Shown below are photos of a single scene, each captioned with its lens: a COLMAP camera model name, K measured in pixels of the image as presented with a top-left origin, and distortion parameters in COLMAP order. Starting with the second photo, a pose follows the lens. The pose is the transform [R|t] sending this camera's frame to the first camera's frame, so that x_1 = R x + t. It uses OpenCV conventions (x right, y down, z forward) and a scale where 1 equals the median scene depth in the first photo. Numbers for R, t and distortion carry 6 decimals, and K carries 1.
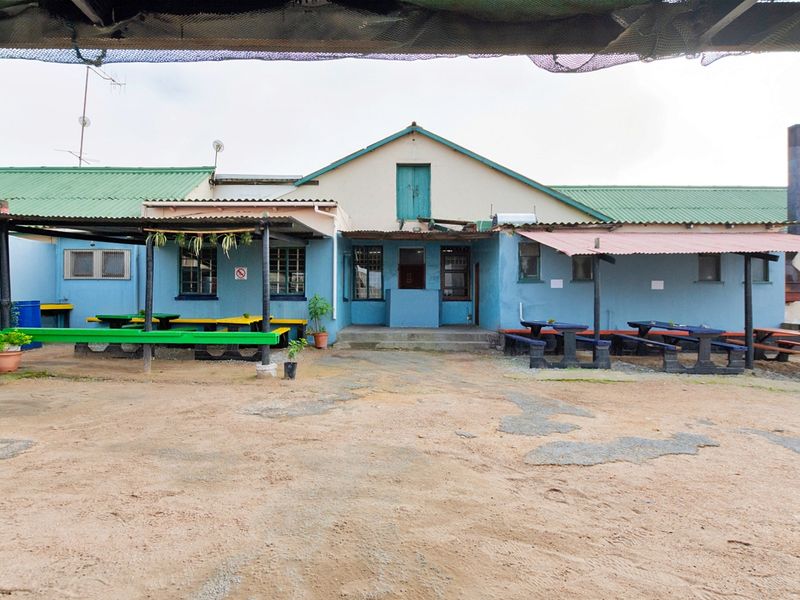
lens RADIAL K [[404.5, 0, 400.6], [0, 404.5, 300.1], [0, 0, 1]] dist [-0.003250, -0.000539]
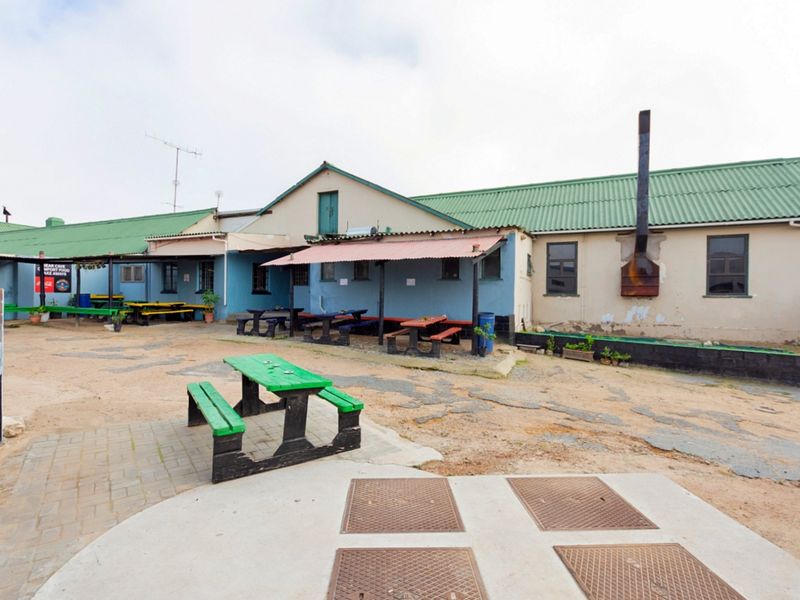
lens RADIAL K [[404.5, 0, 400.0], [0, 404.5, 296.7], [0, 0, 1]] dist [-0.003250, -0.000539]
pose [[0.907575, 0.005161, -0.419858, 0.862443], [-0.000950, 0.999947, 0.010237, -0.003606], [0.419889, -0.008892, 0.907532, -0.124708]]
